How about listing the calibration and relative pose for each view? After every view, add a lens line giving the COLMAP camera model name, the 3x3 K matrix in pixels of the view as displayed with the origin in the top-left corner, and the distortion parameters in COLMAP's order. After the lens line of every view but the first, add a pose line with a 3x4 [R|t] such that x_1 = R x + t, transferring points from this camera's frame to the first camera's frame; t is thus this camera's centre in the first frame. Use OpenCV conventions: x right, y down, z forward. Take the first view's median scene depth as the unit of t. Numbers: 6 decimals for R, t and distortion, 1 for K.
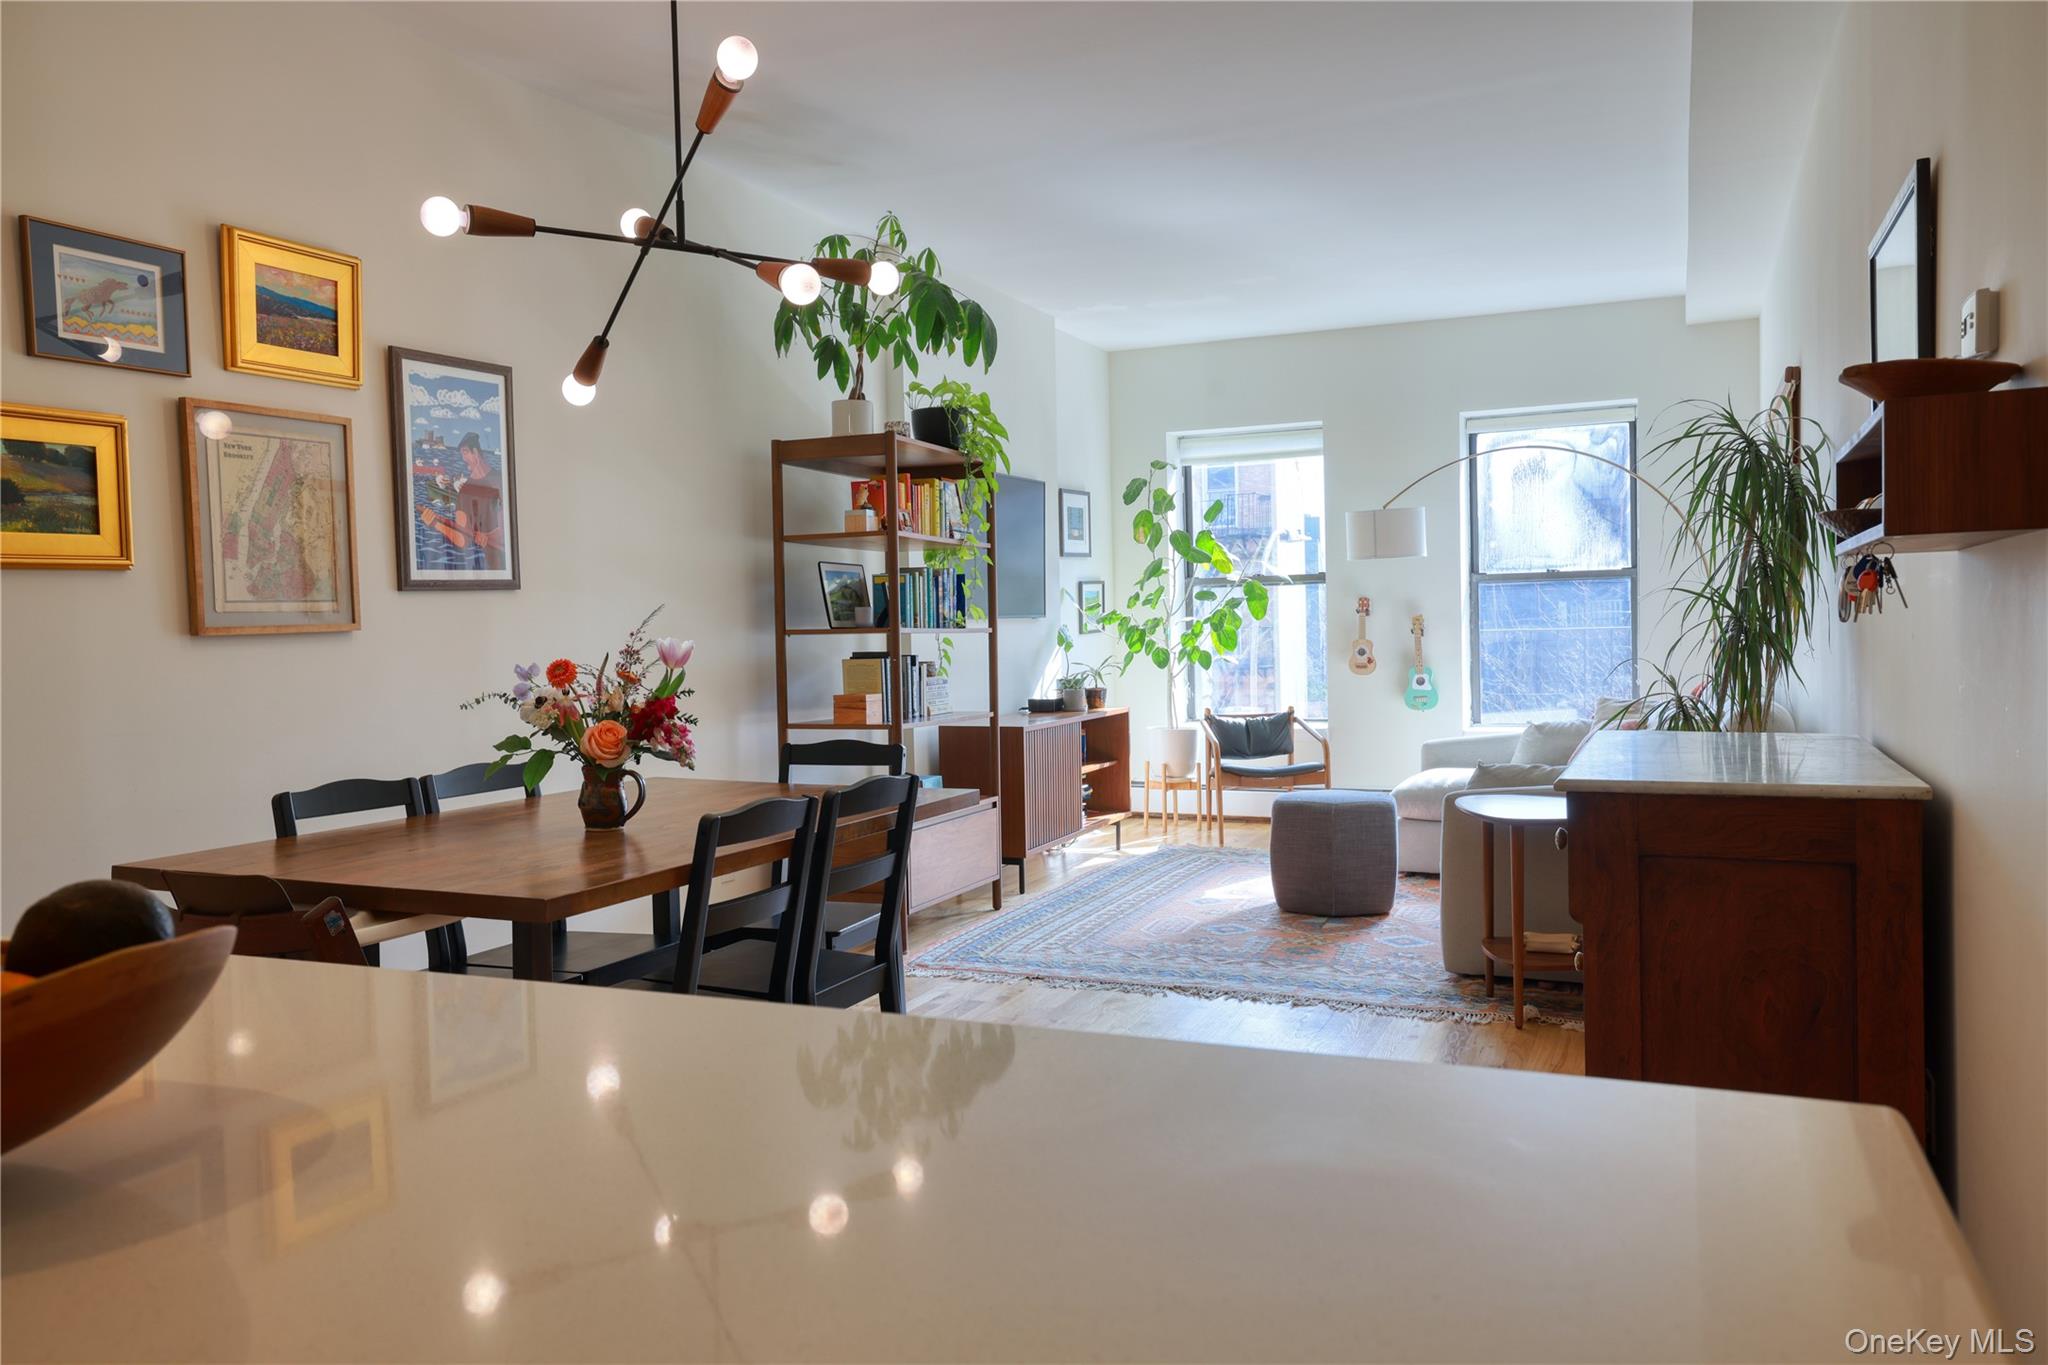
lens RADIAL K [[1493.2, 0, 1024.0], [0, 1493.2, 682.5], [0, 0, 1]] dist [0.027368, 0.003139]
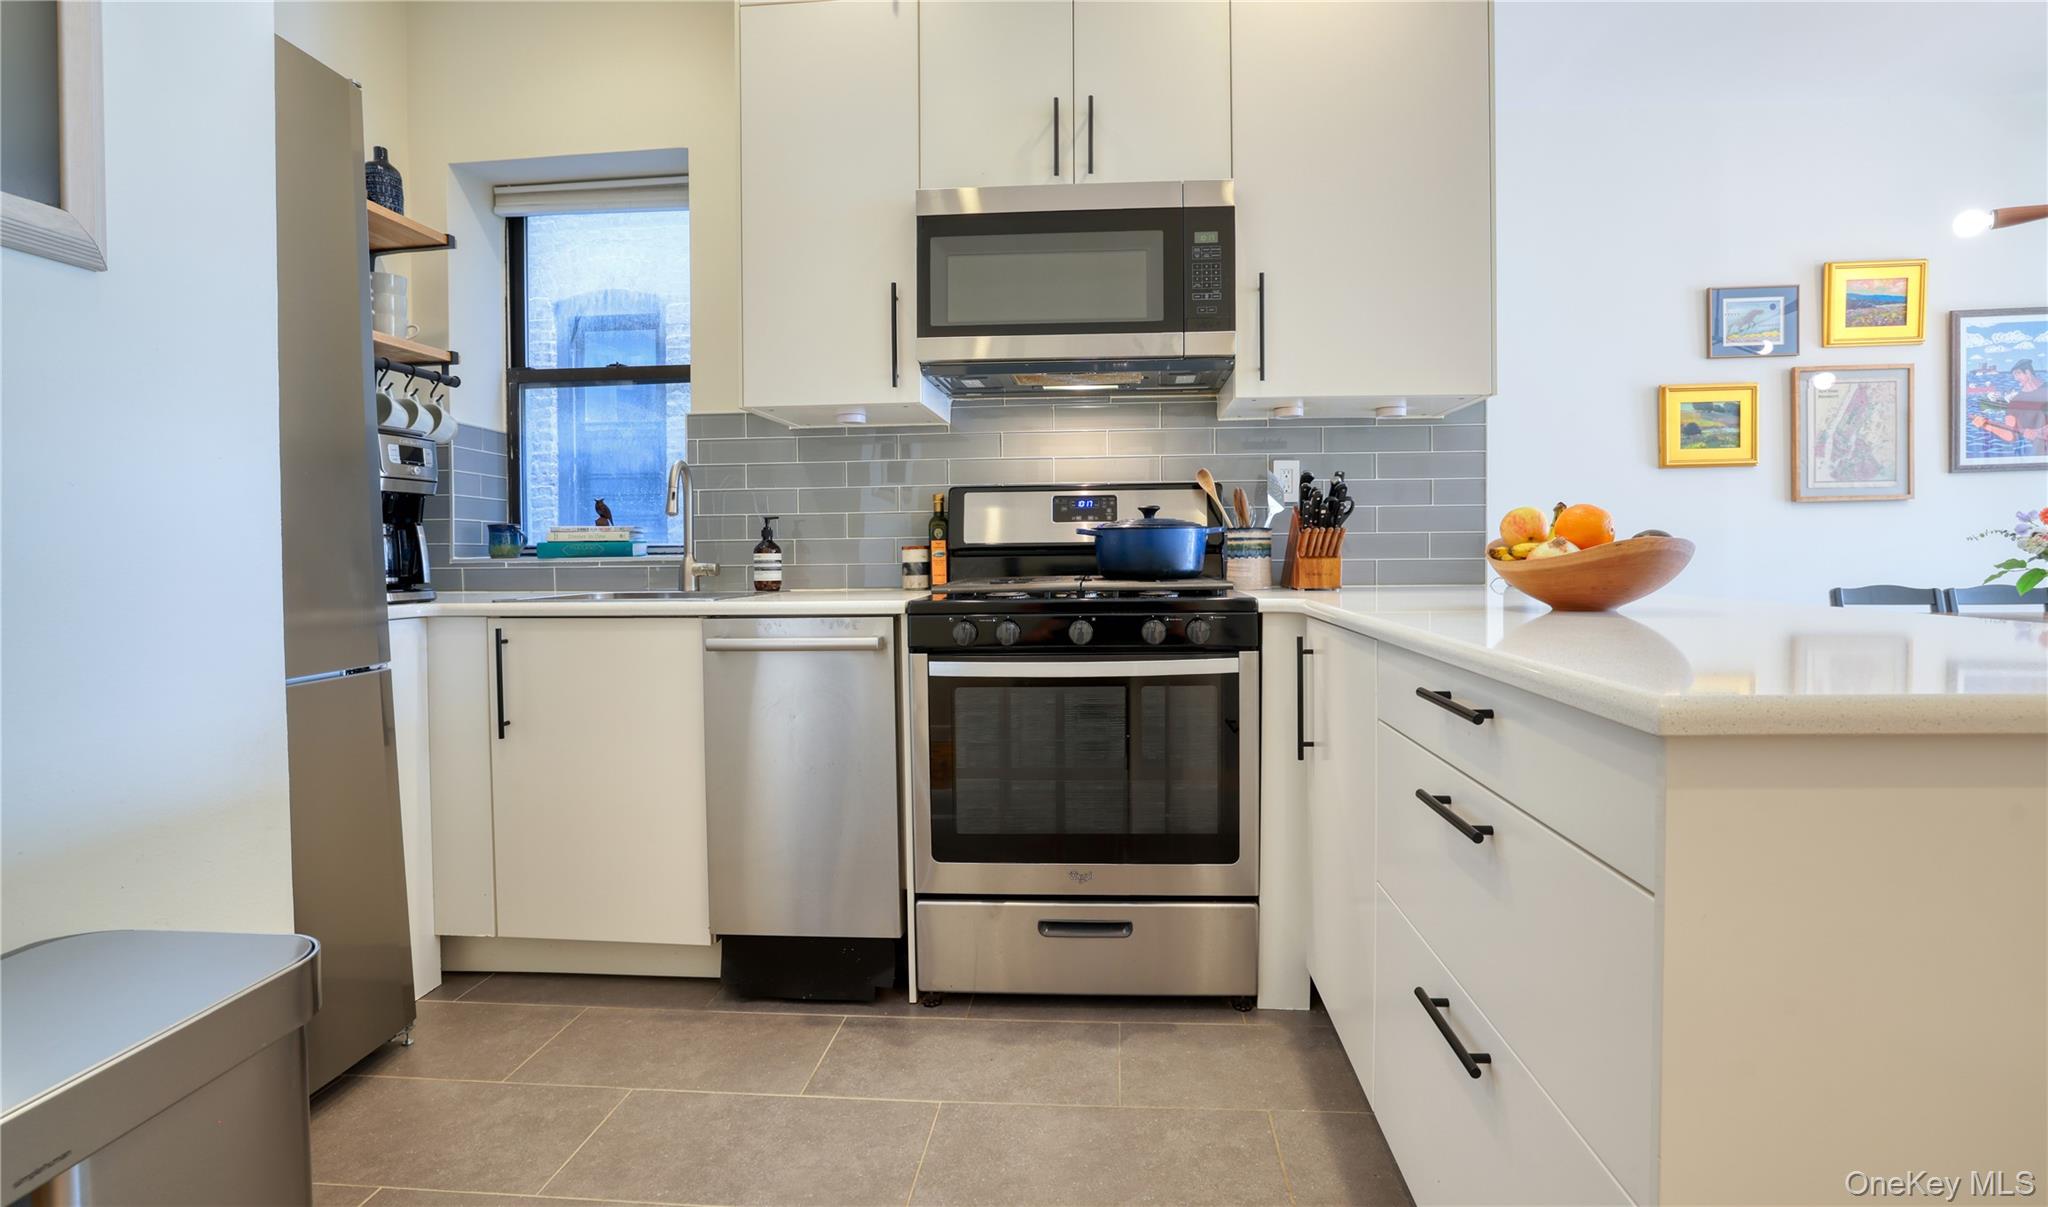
lens RADIAL K [[928.3, 0, 1050.2], [0, 928.3, 564.3], [0, 0, 1]] dist [-0.014635, 0.001194]
pose [[0.341009, 0.034663, -0.939421, 0.161354], [-0.036207, 0.999063, 0.023721, 0.046657], [0.939362, 0.025925, 0.341945, -0.178301]]
